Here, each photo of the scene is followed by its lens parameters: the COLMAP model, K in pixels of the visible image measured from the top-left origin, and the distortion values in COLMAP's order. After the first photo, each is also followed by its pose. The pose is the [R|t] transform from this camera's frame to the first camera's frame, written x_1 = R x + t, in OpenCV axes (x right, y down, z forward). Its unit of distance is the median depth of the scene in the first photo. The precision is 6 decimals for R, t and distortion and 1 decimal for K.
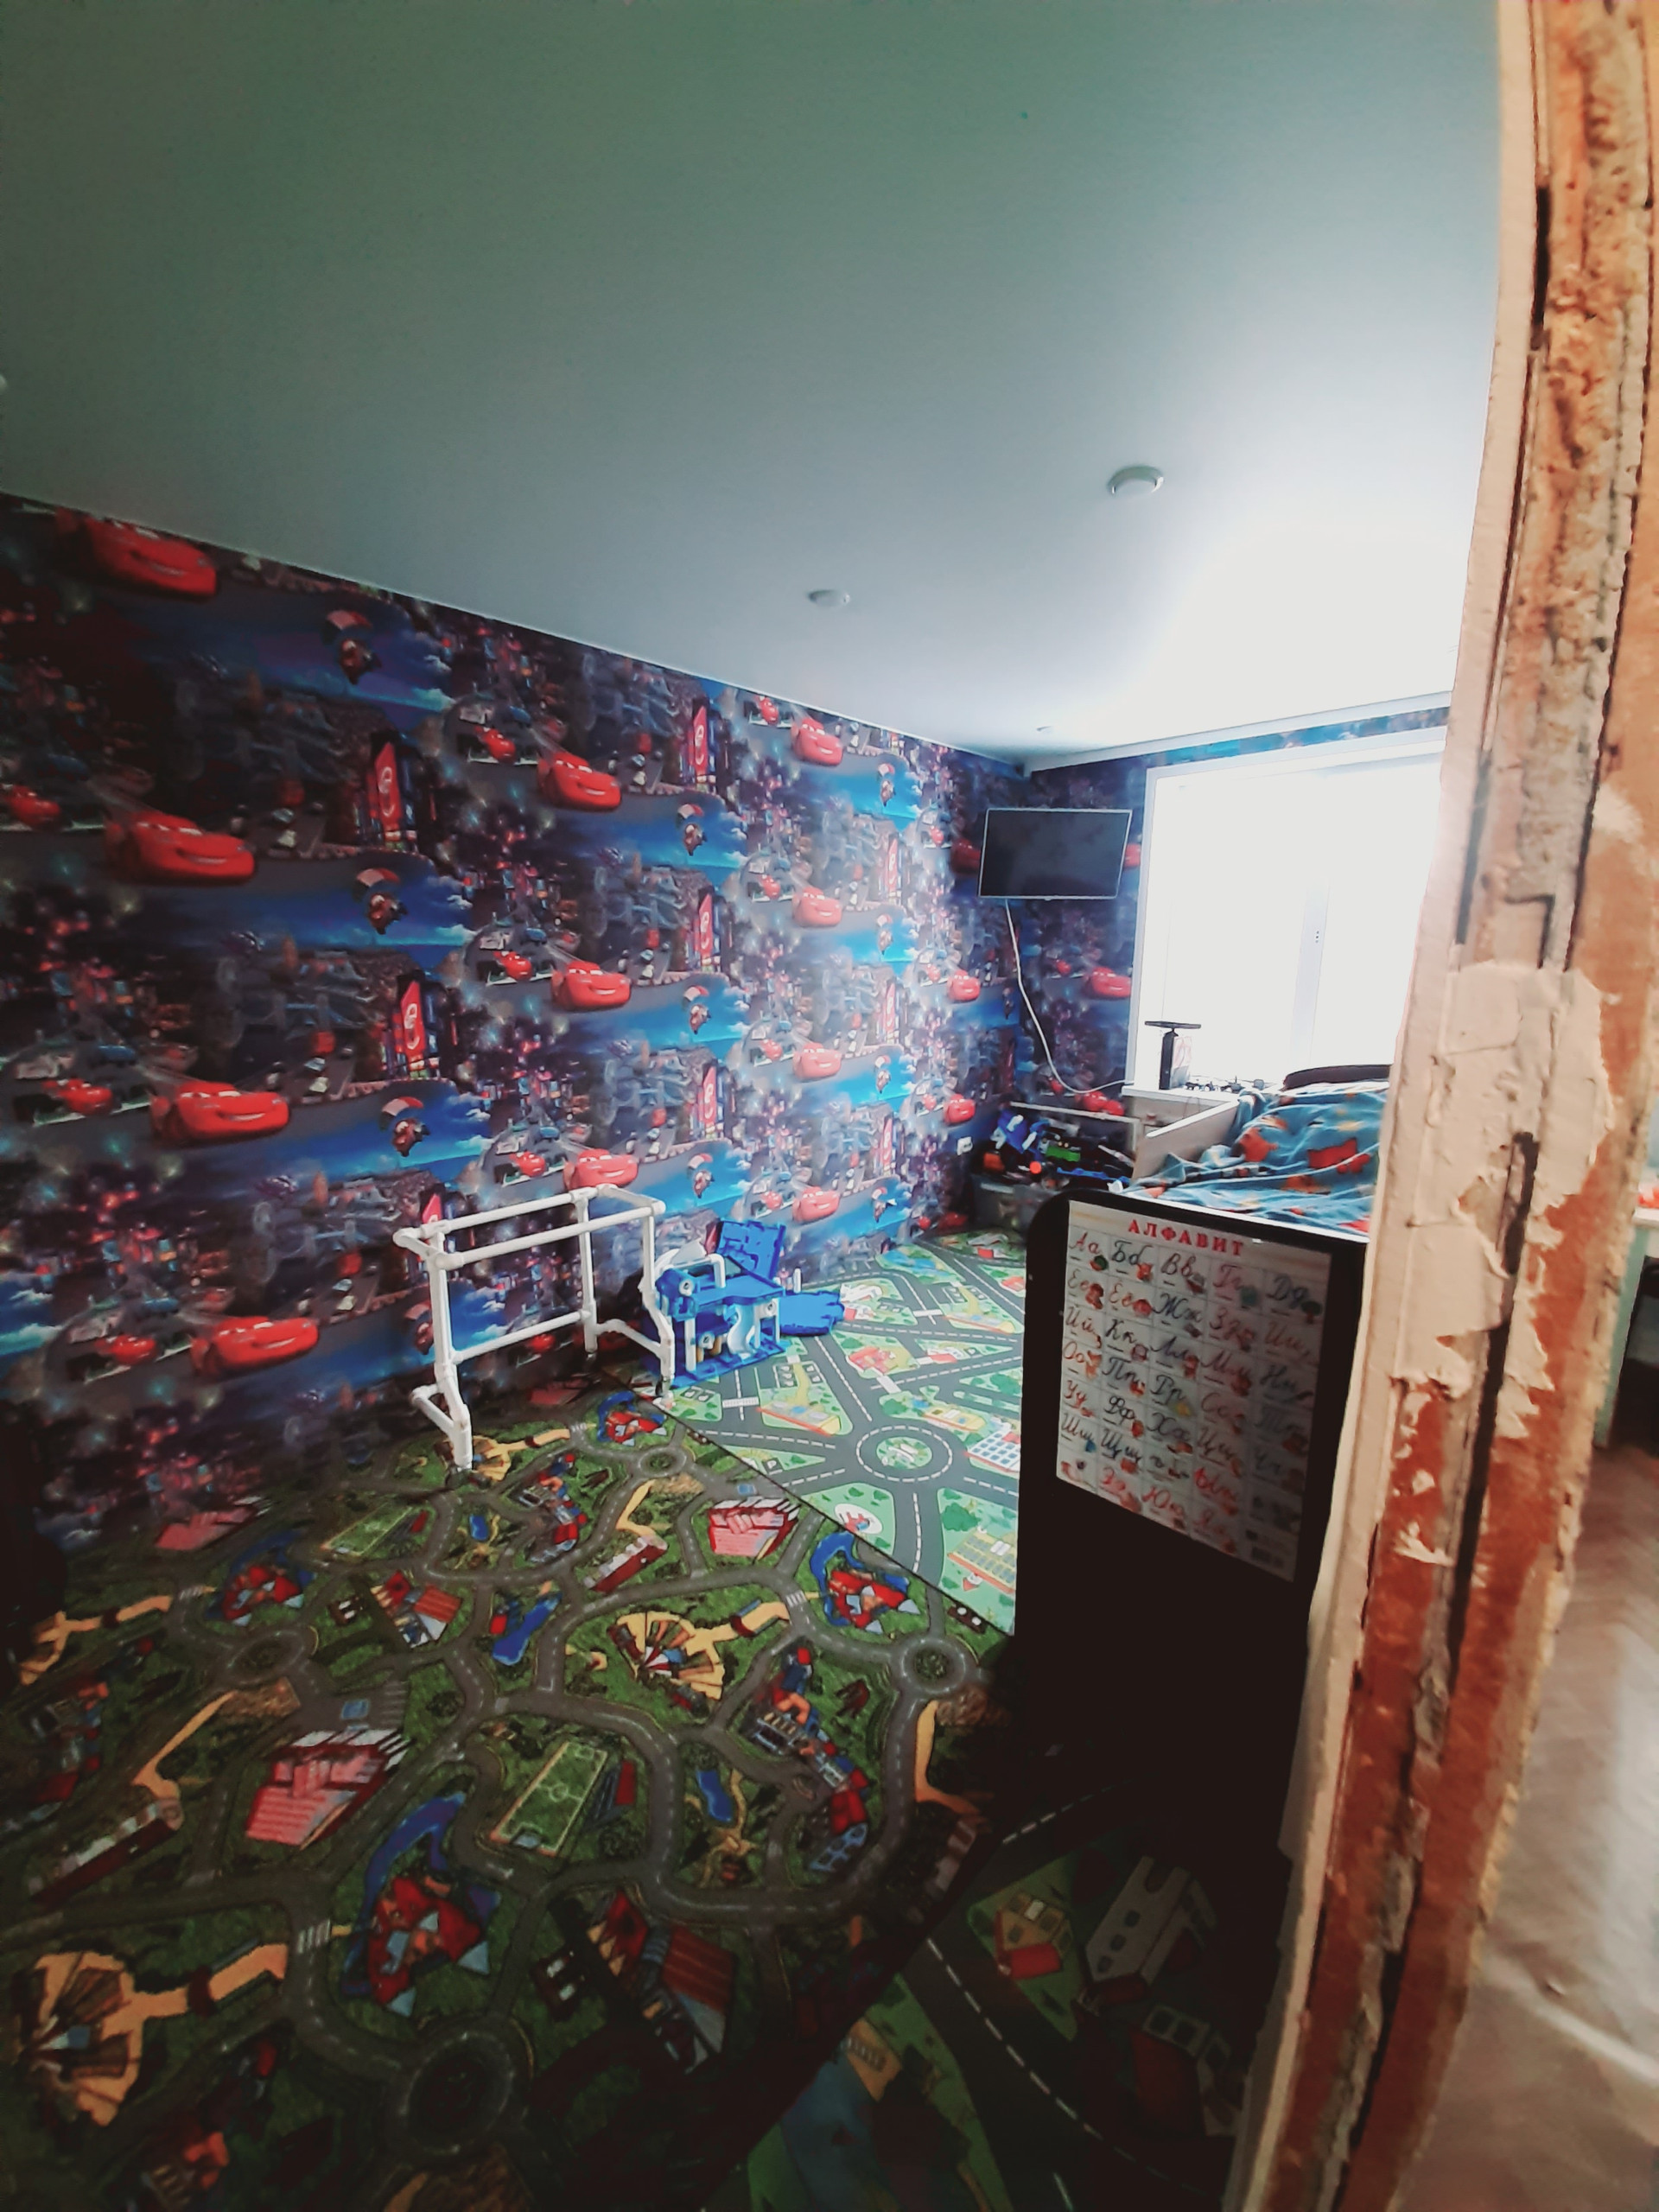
lens RADIAL K [[862.1, 0, 828.5], [0, 862.1, 1111.1], [0, 0, 1]] dist [-0.004477, -0.000602]
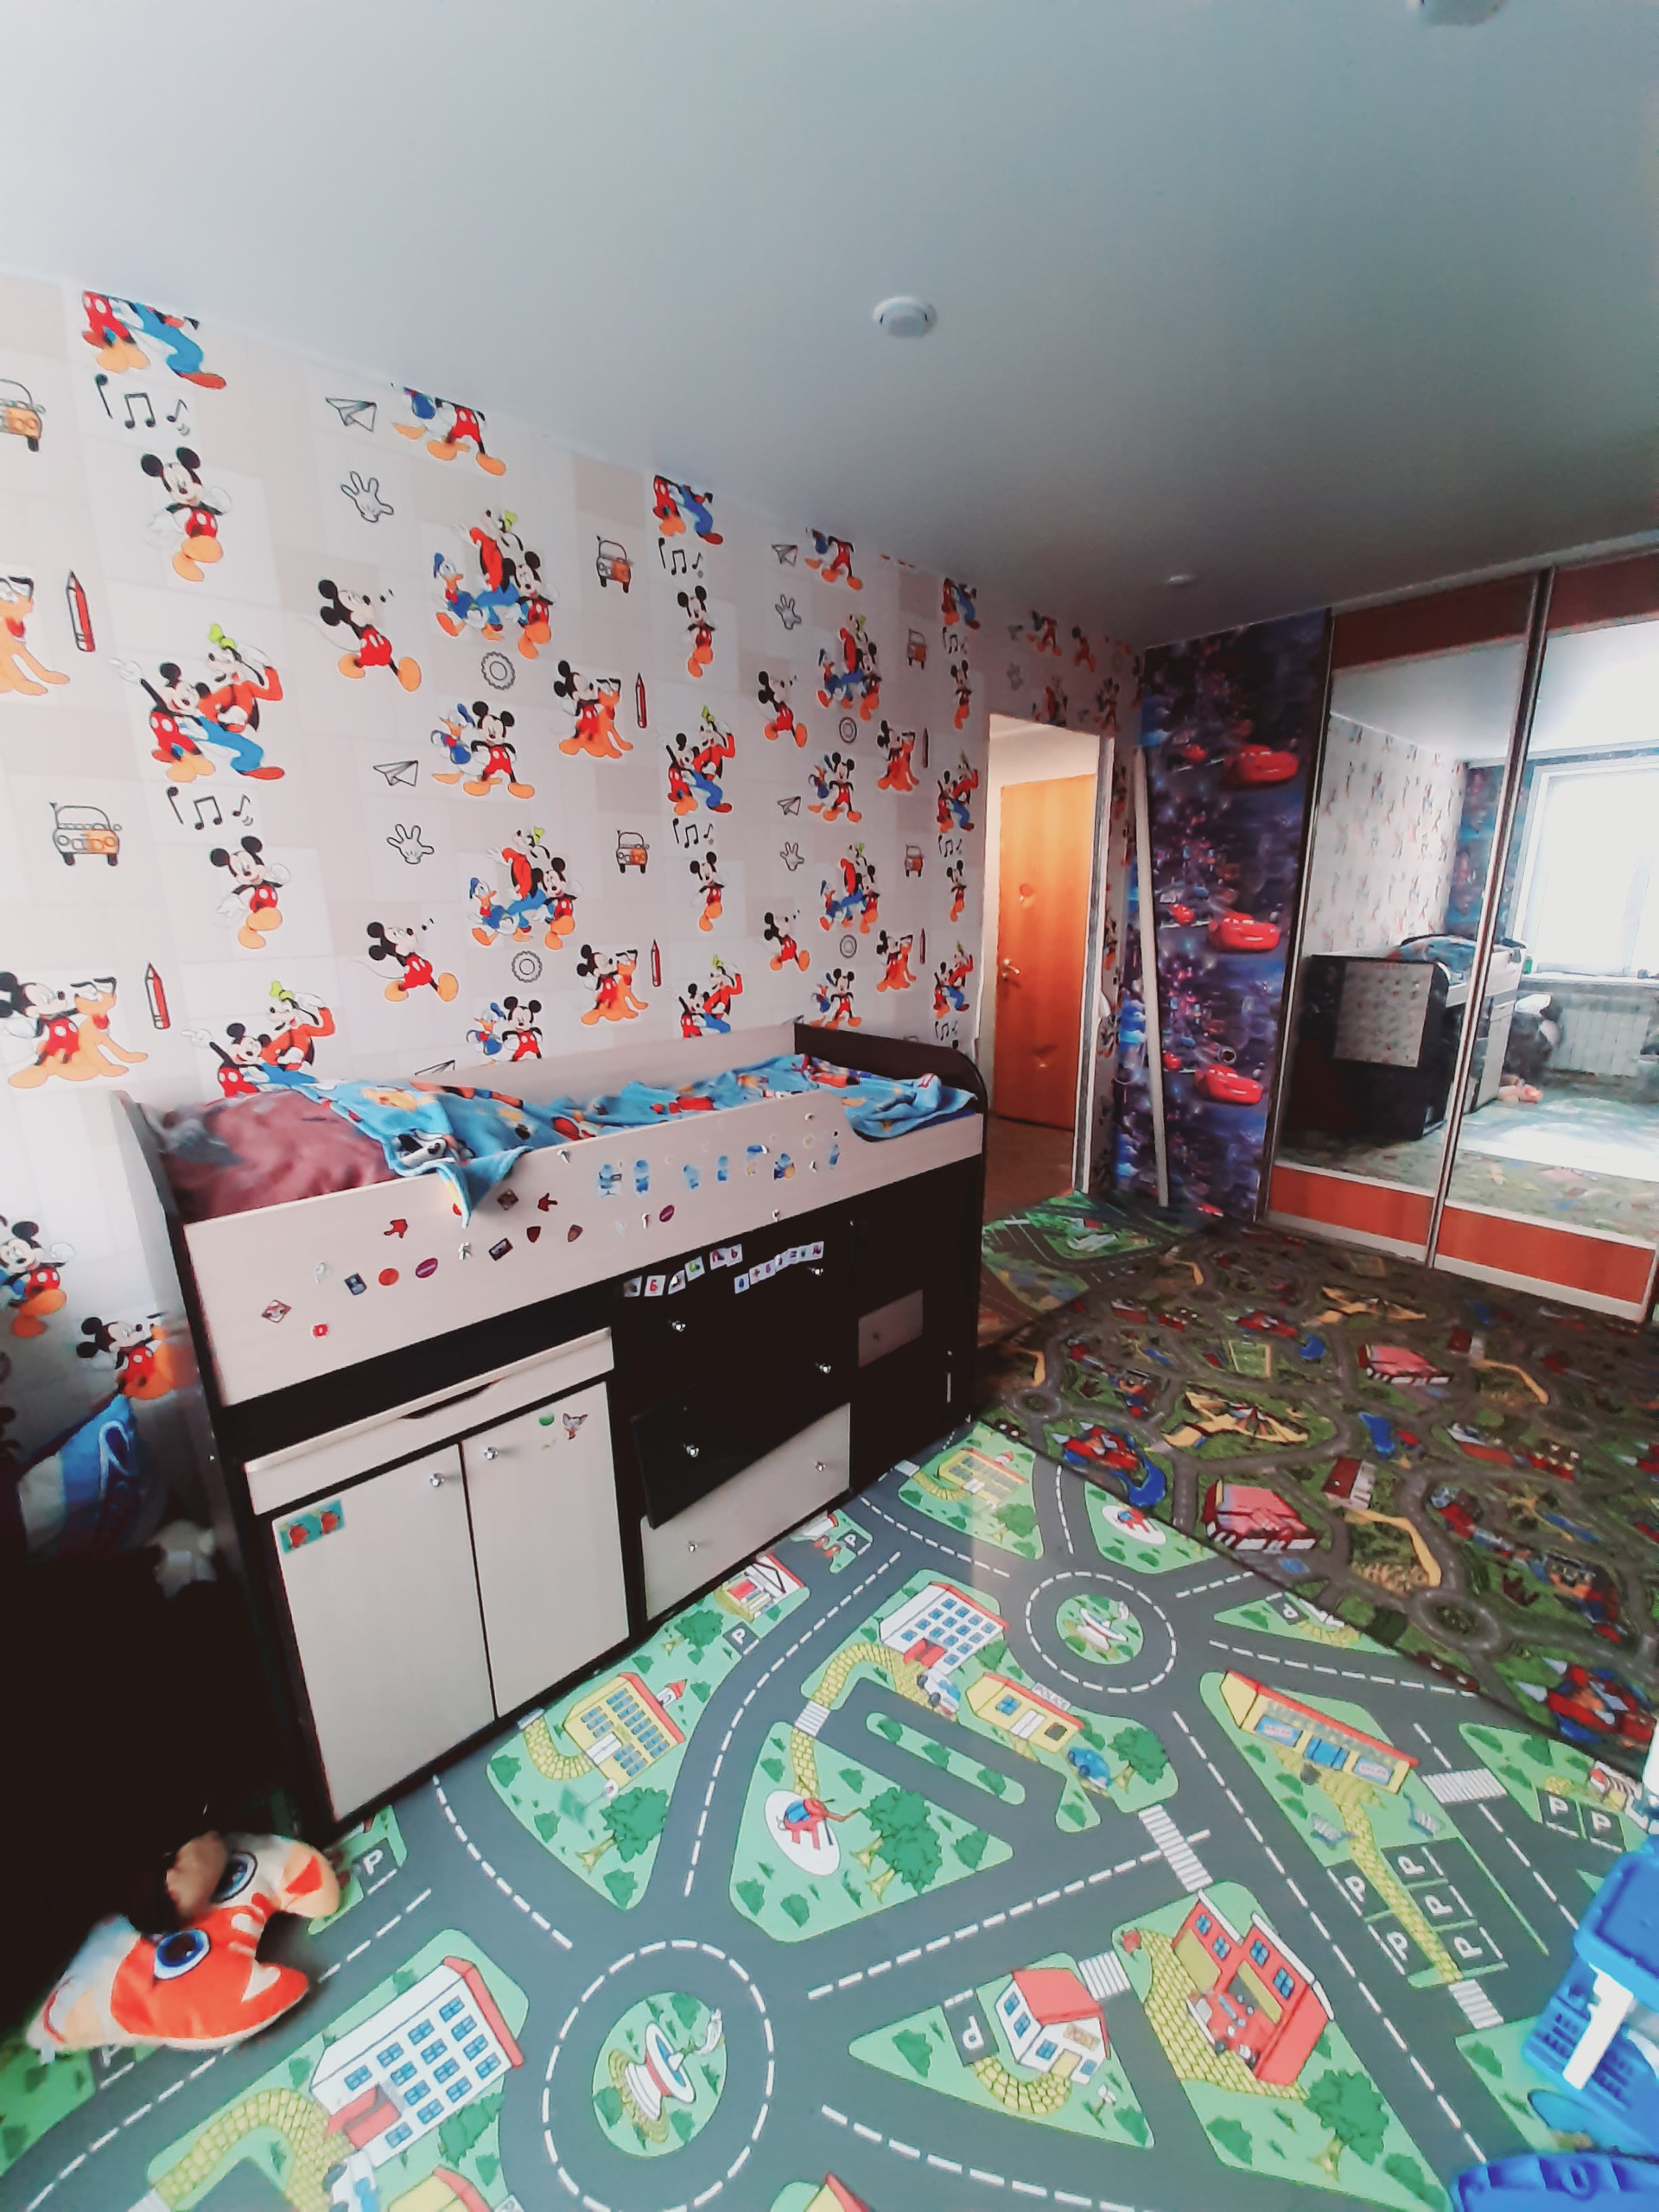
lens RADIAL K [[862.1, 0, 826.3], [0, 862.1, 1110.4], [0, 0, 1]] dist [-0.004477, -0.000602]
pose [[-0.997434, -0.000817, 0.071586, 0.289588], [0.029322, 0.907557, 0.418904, -0.291017], [-0.065311, 0.419928, -0.905204, 1.672234]]
